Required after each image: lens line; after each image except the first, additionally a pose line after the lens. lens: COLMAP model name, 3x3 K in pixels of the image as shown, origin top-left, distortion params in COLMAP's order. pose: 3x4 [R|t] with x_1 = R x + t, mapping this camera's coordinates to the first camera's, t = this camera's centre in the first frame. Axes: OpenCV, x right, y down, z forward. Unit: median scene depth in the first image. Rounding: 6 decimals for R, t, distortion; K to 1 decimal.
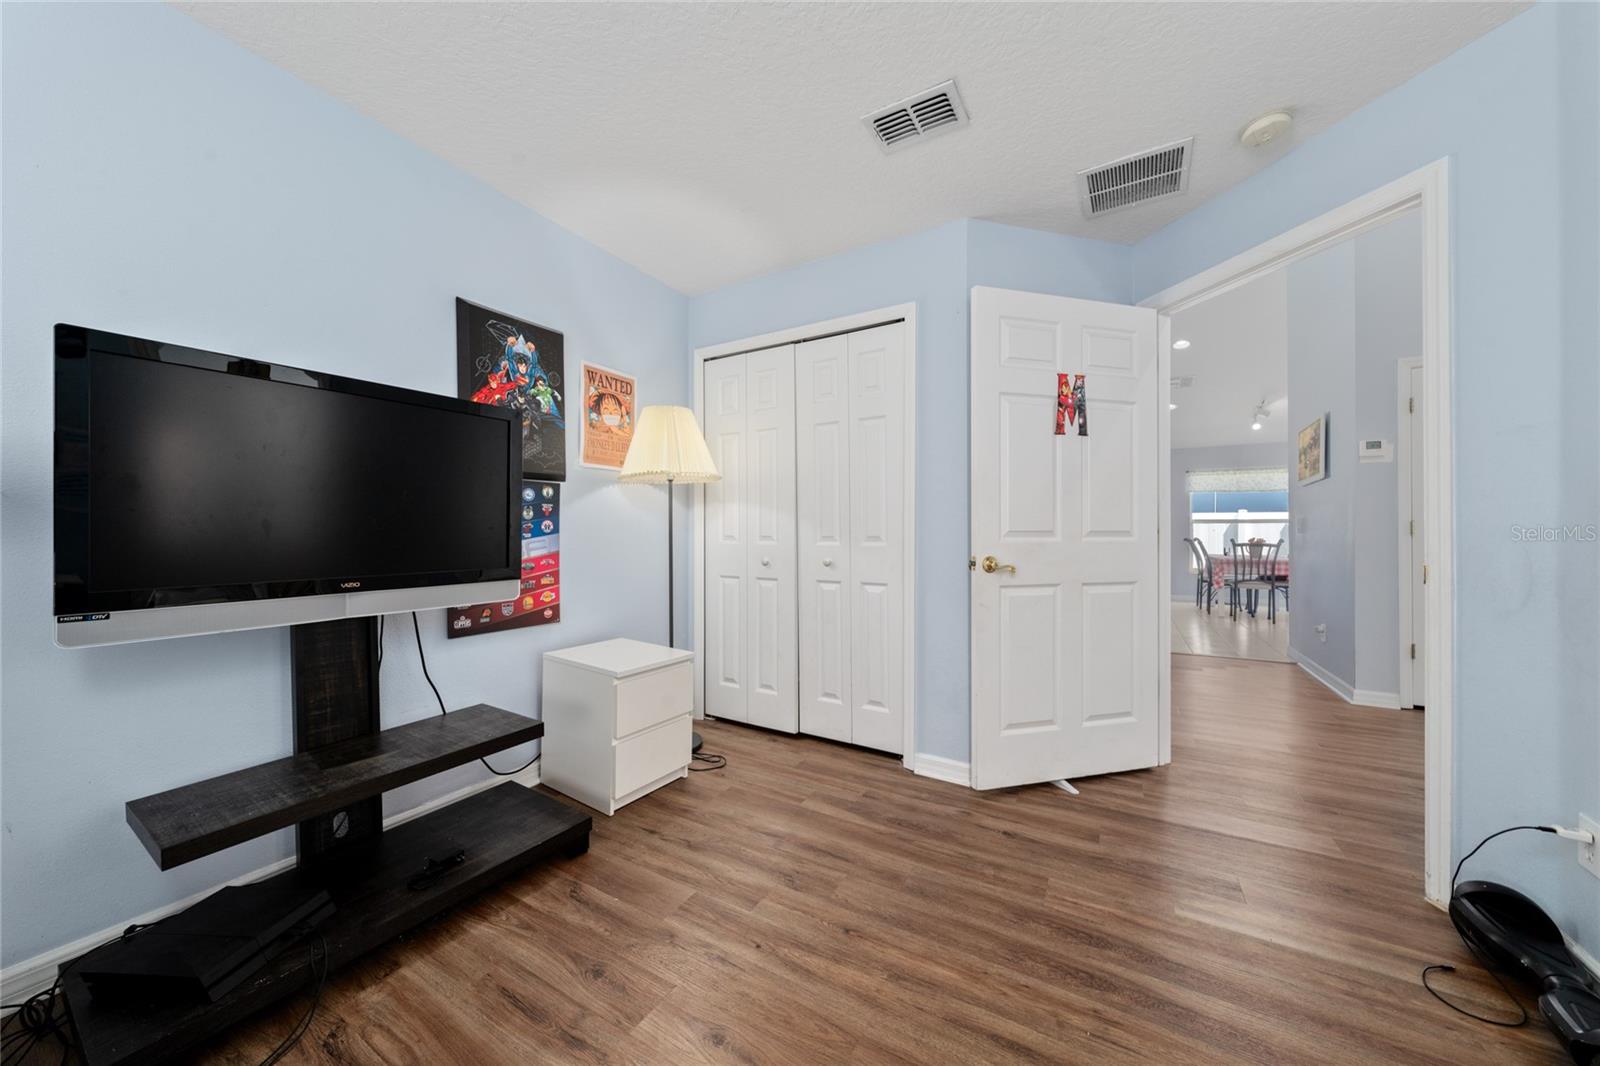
lens RADIAL K [[545.4, 0, 802.5], [0, 545.4, 530.8], [0, 0, 1]] dist [-0.001522, -0.000063]
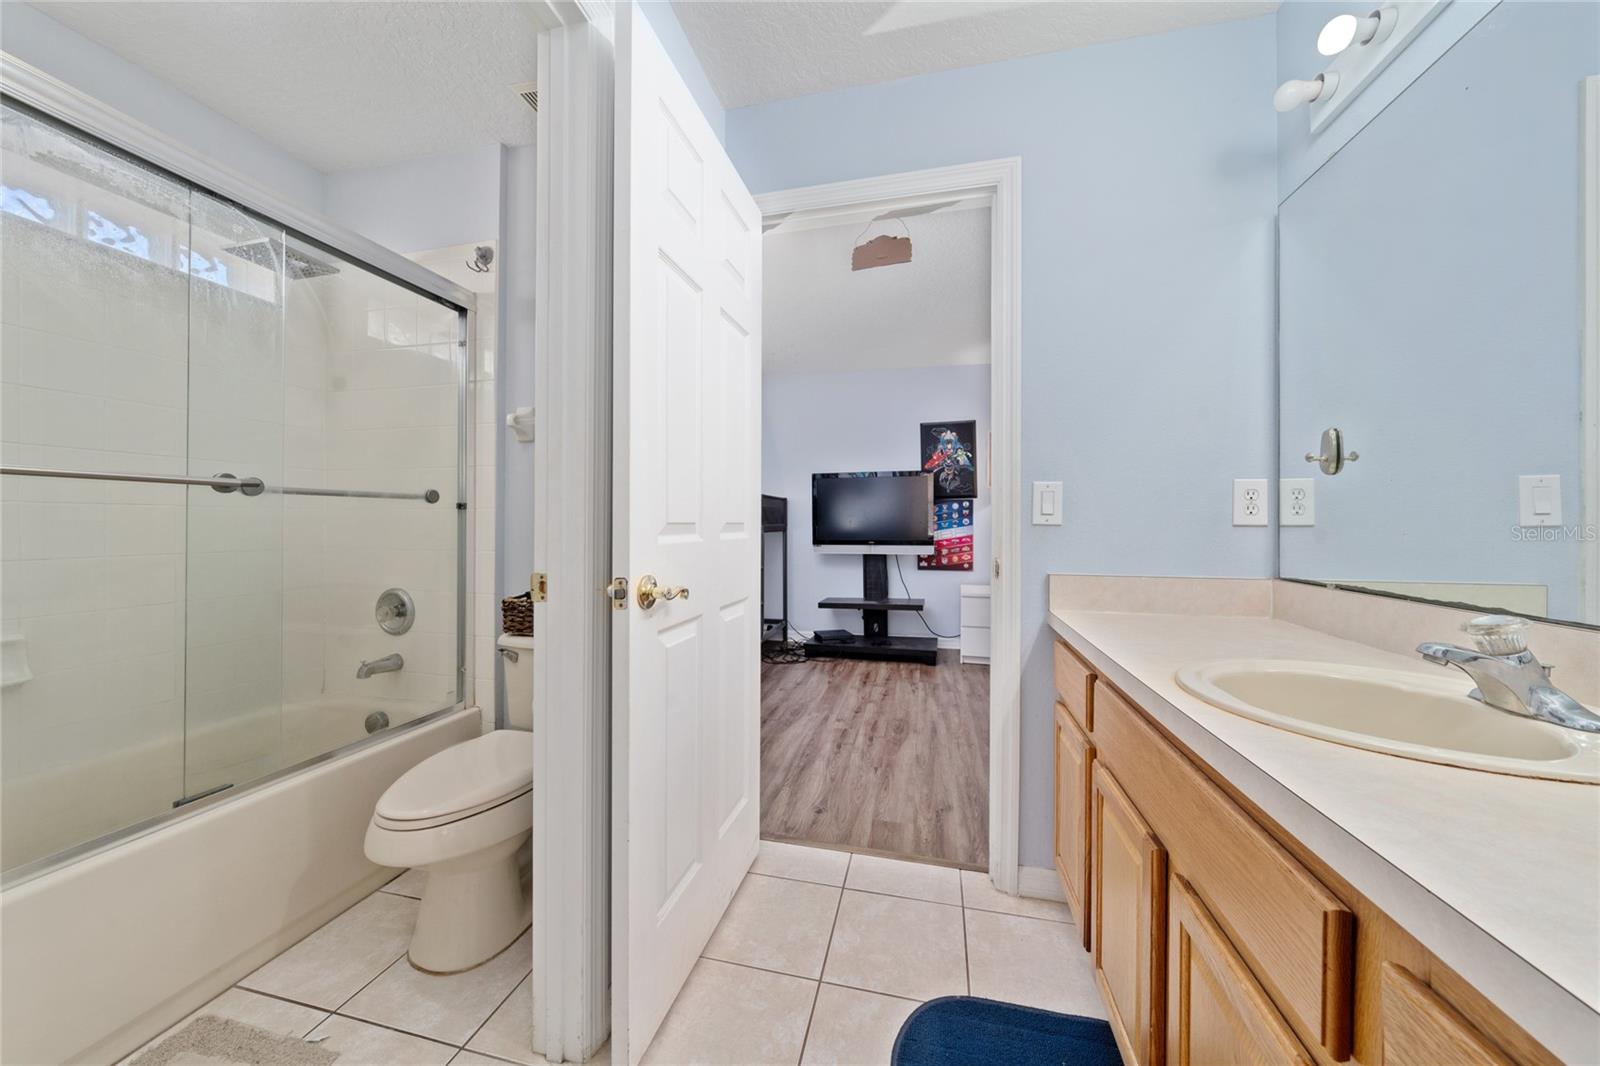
lens RADIAL K [[547.3, 0, 797.4], [0, 547.3, 525.5], [0, 0, 1]] dist [-0.001656, -0.000047]
pose [[0.289772, 0.002358, -0.957093, 1.305629], [0.003356, 0.999988, 0.003480, -0.002915], [0.957090, -0.004221, 0.289761, -0.163621]]
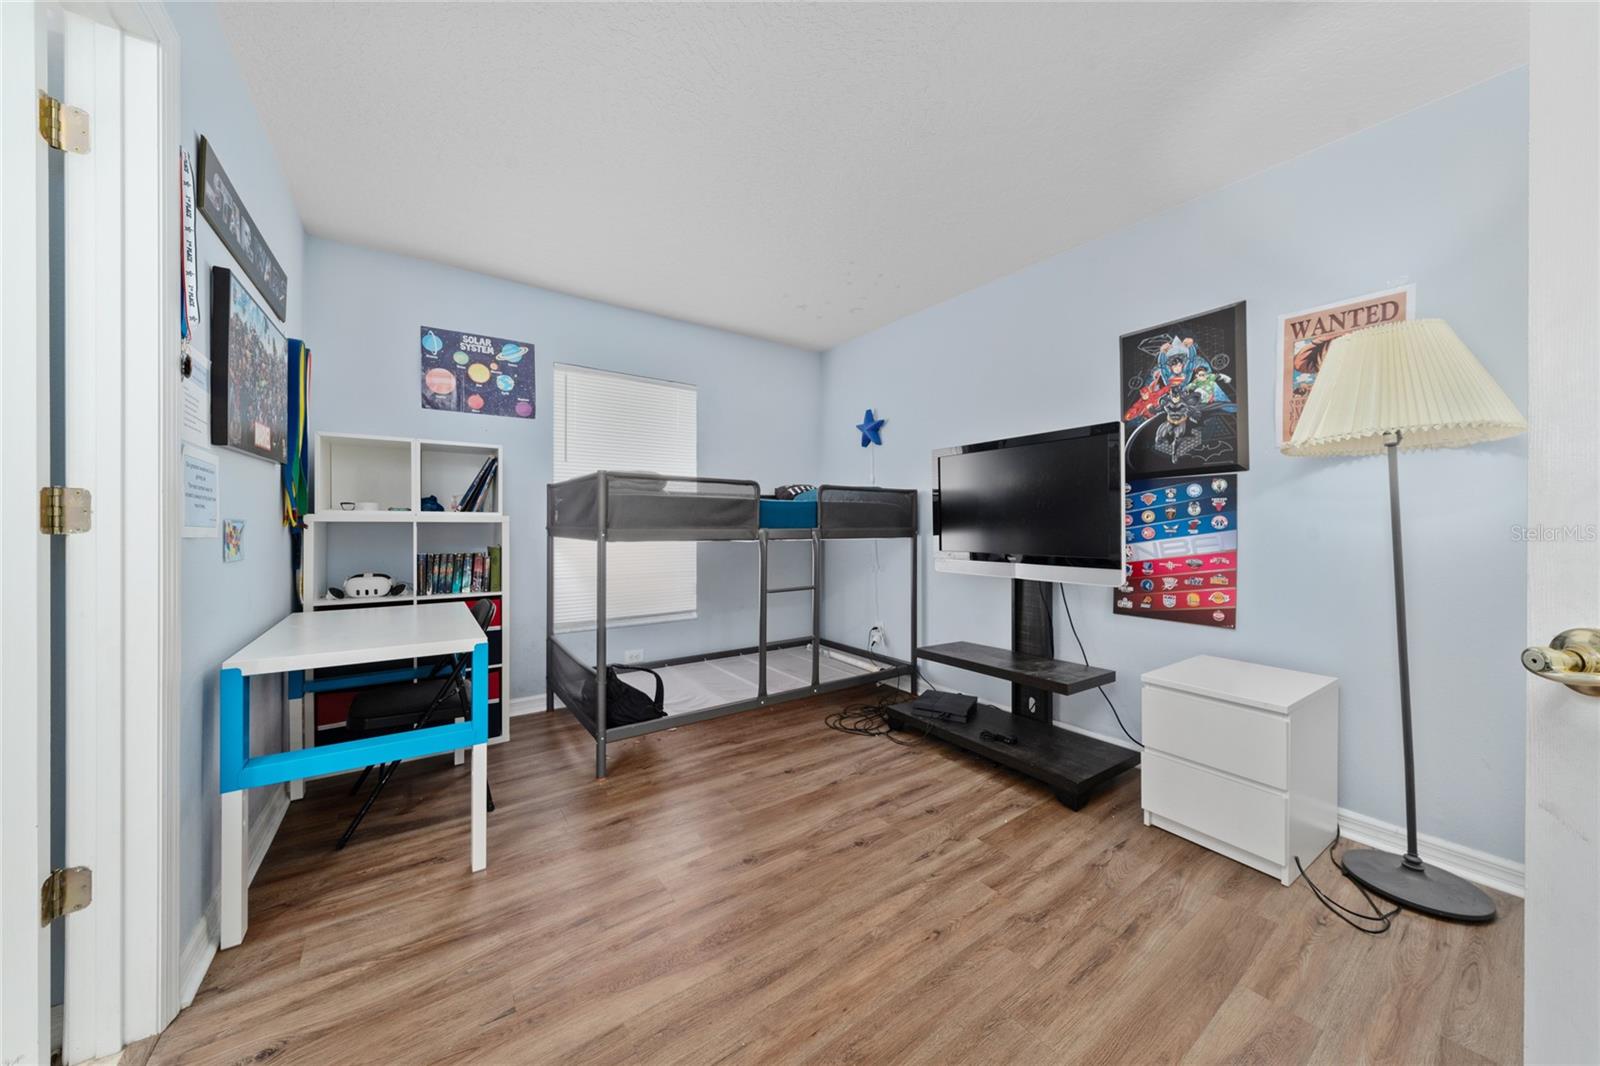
lens RADIAL K [[543.2, 0, 798.3], [0, 543.2, 528.6], [0, 0, 1]] dist [-0.001836, 0.000118]
pose [[-0.410985, 0.001555, -0.911641, 0.697842], [-0.001545, 0.999996, 0.002402, 0.001695], [0.911641, 0.002396, -0.410981, 0.758853]]
